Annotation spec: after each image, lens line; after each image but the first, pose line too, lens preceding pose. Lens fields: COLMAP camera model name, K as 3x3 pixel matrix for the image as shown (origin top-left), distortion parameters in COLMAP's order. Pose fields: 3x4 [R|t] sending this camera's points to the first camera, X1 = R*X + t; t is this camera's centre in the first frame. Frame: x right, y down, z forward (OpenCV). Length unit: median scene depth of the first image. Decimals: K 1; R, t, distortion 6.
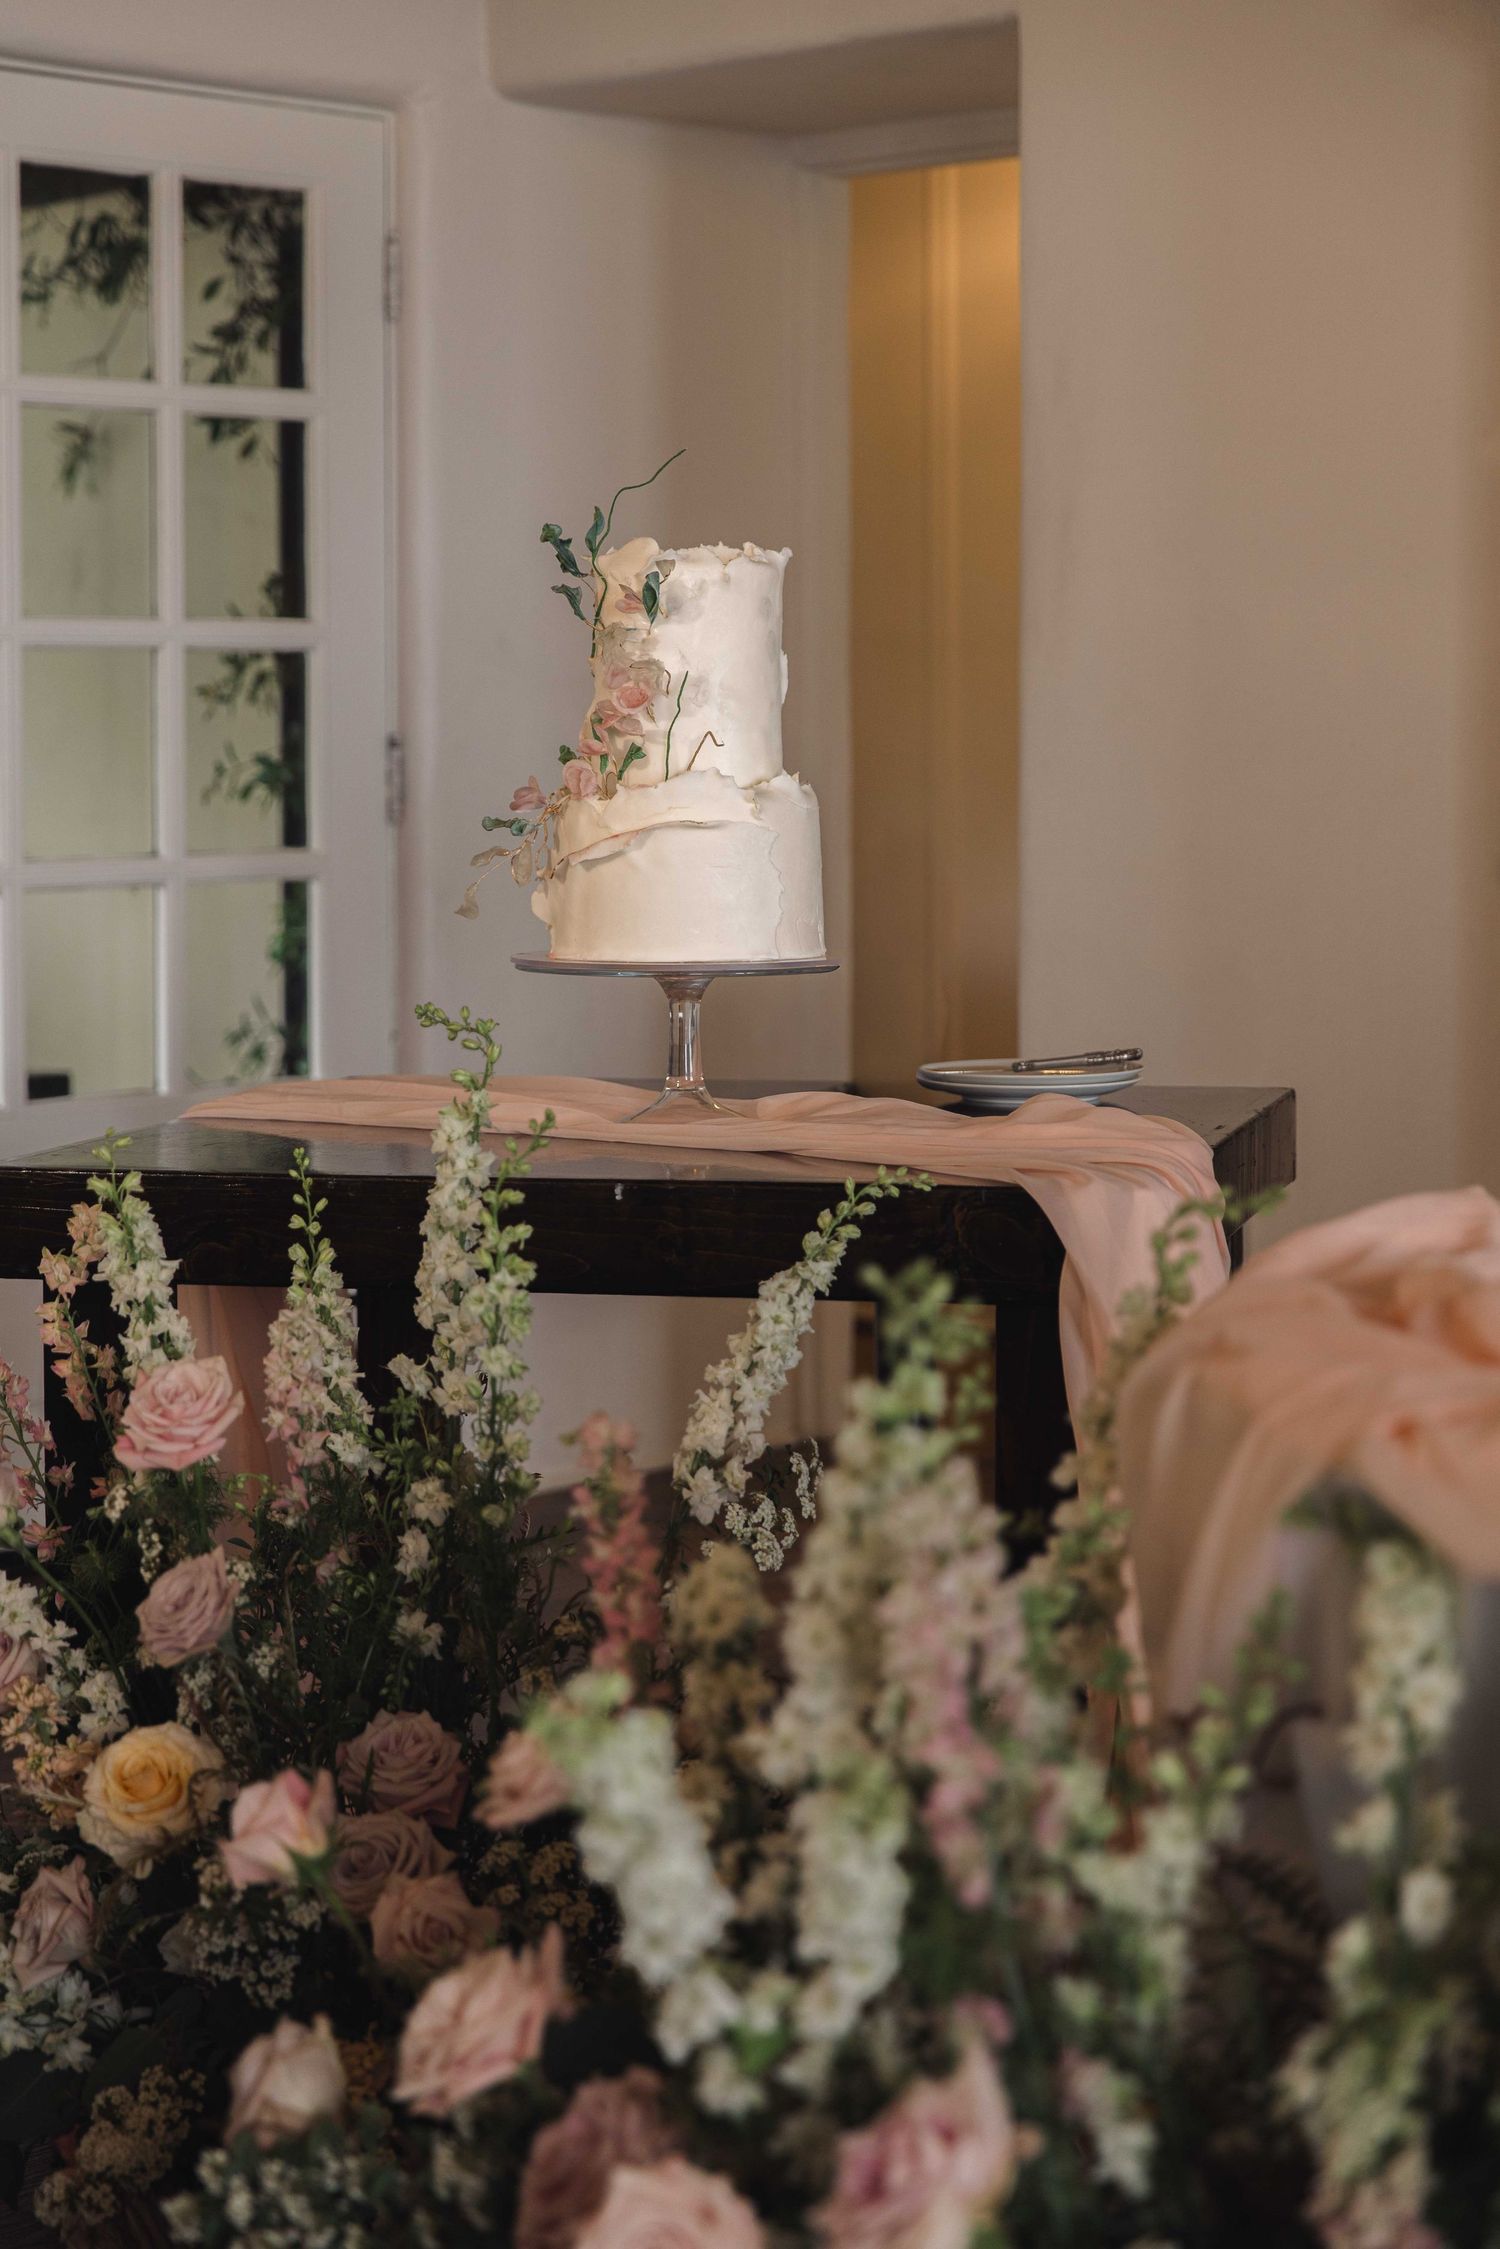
lens RADIAL K [[4442.3, 0, 763.3], [0, 4442.3, 890.0], [0, 0, 1]] dist [0.038728, 0.000000]
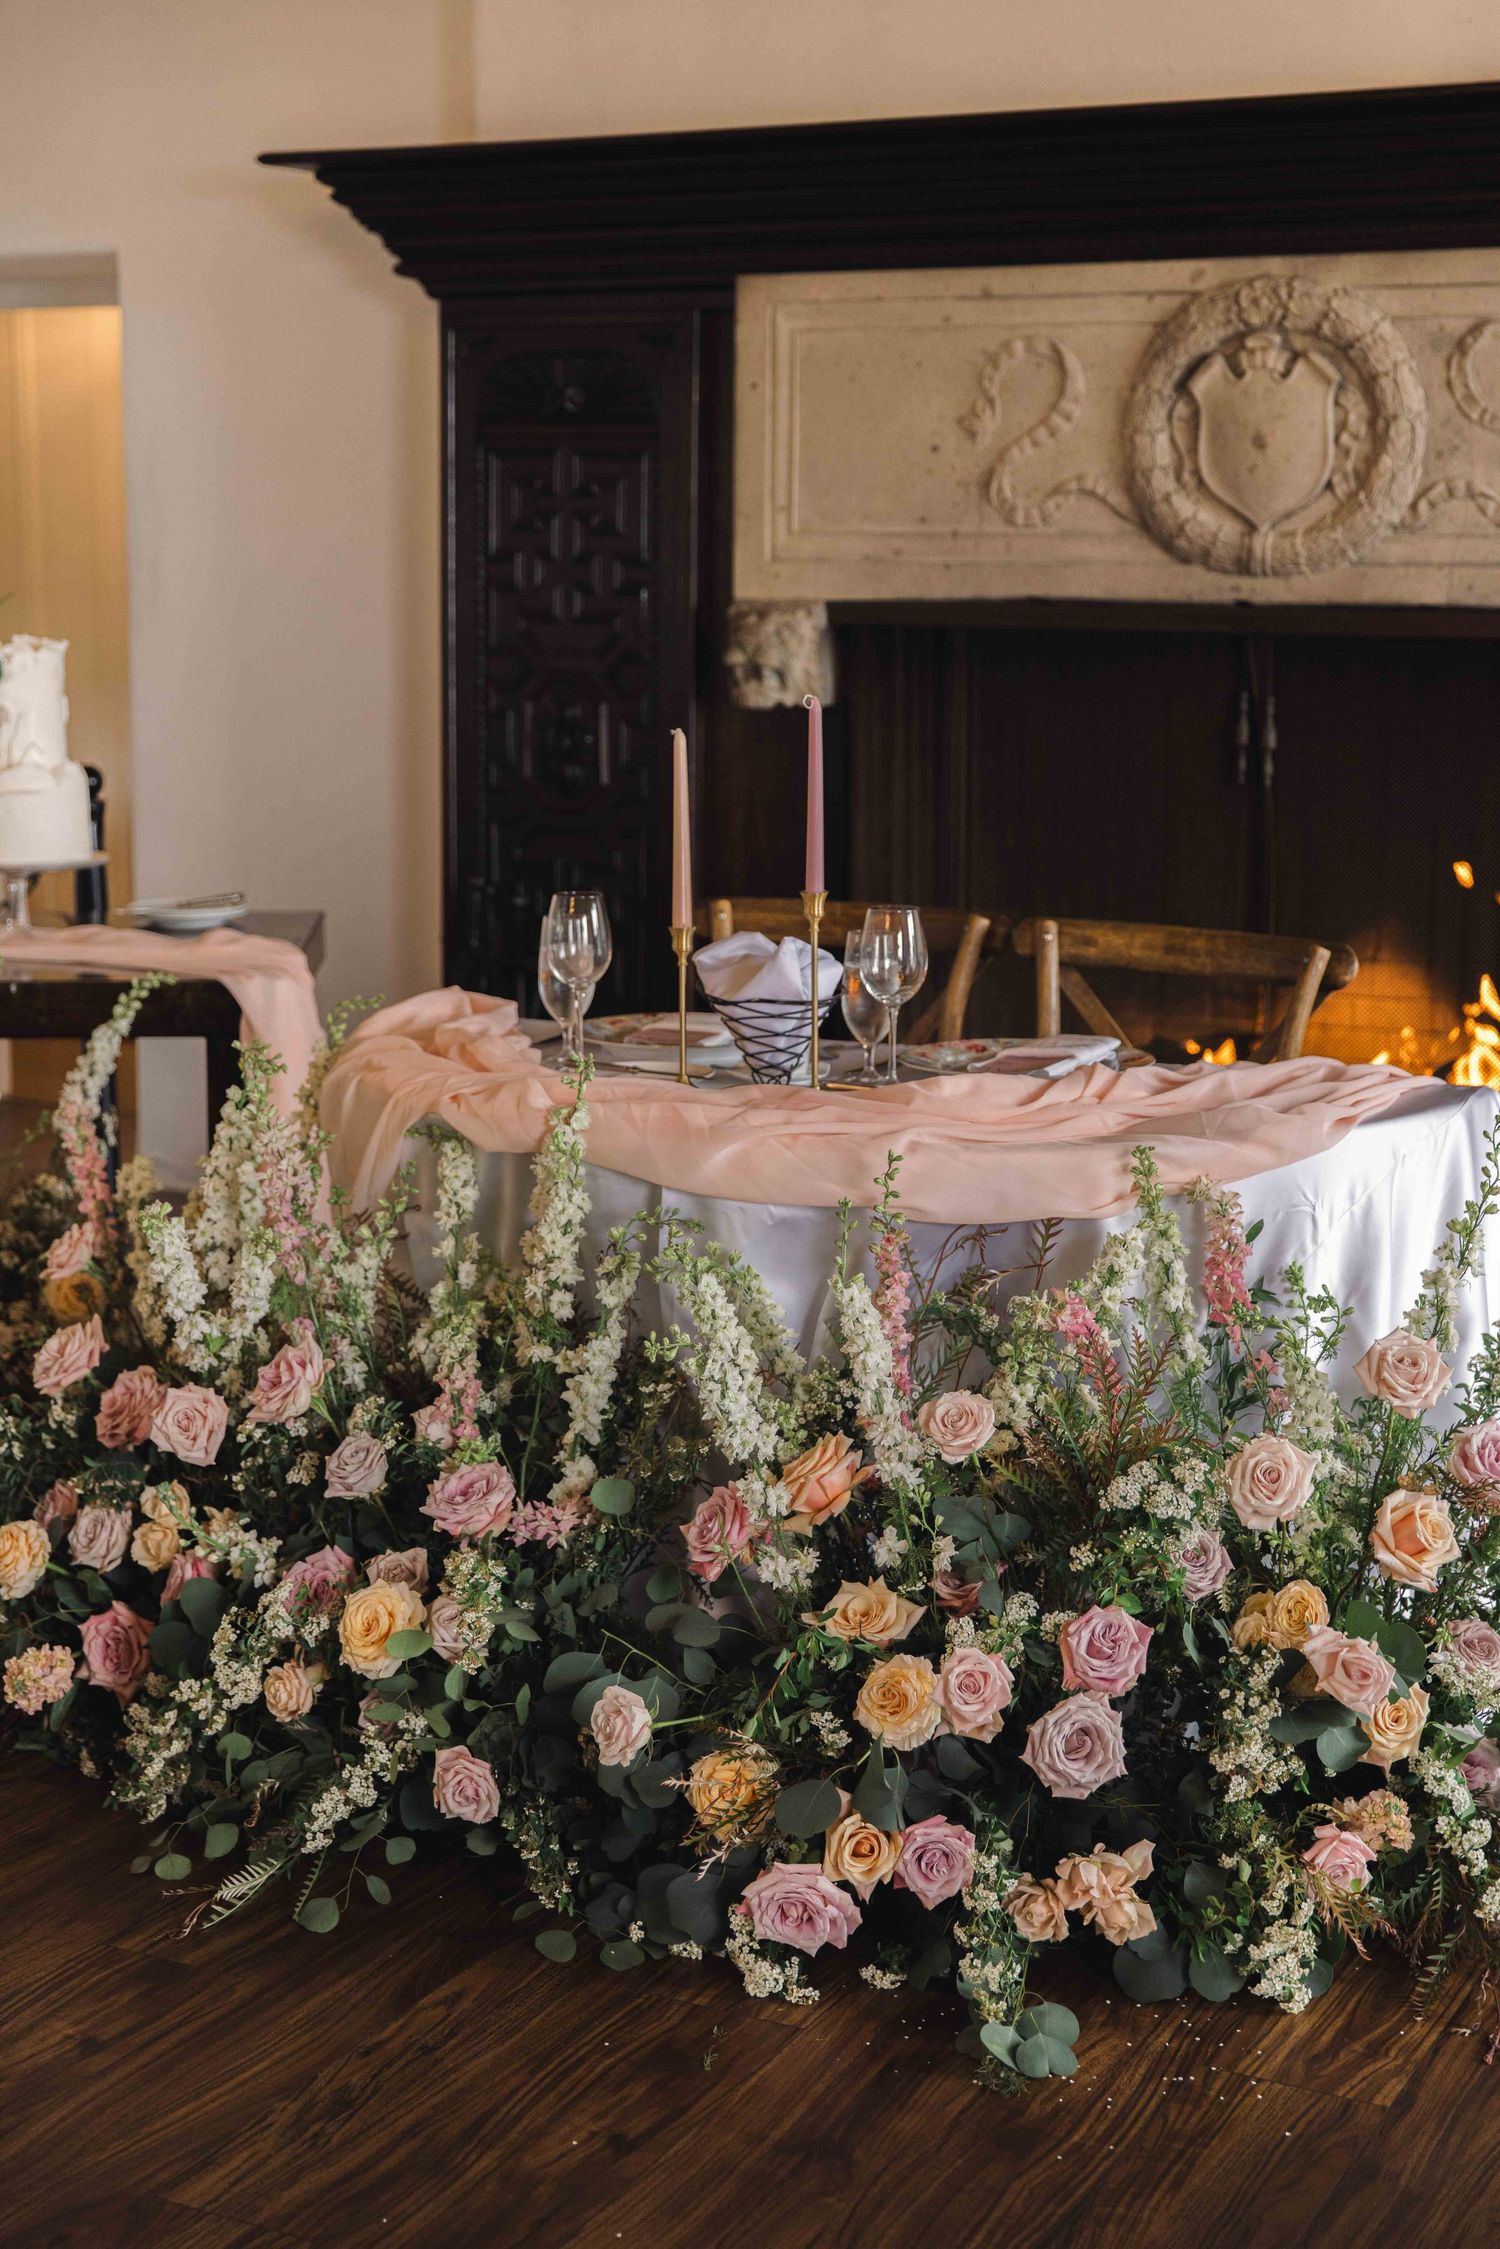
lens RADIAL K [[3406.3, 0, 750.1], [0, 3406.3, 1122.8], [0, 0, 1]] dist [0.035392, 0.000000]
pose [[0.959361, -0.042901, 0.278902, -0.244160], [0.004359, 0.990510, 0.137369, -0.136179], [-0.282149, -0.130571, 0.950444, -0.937794]]
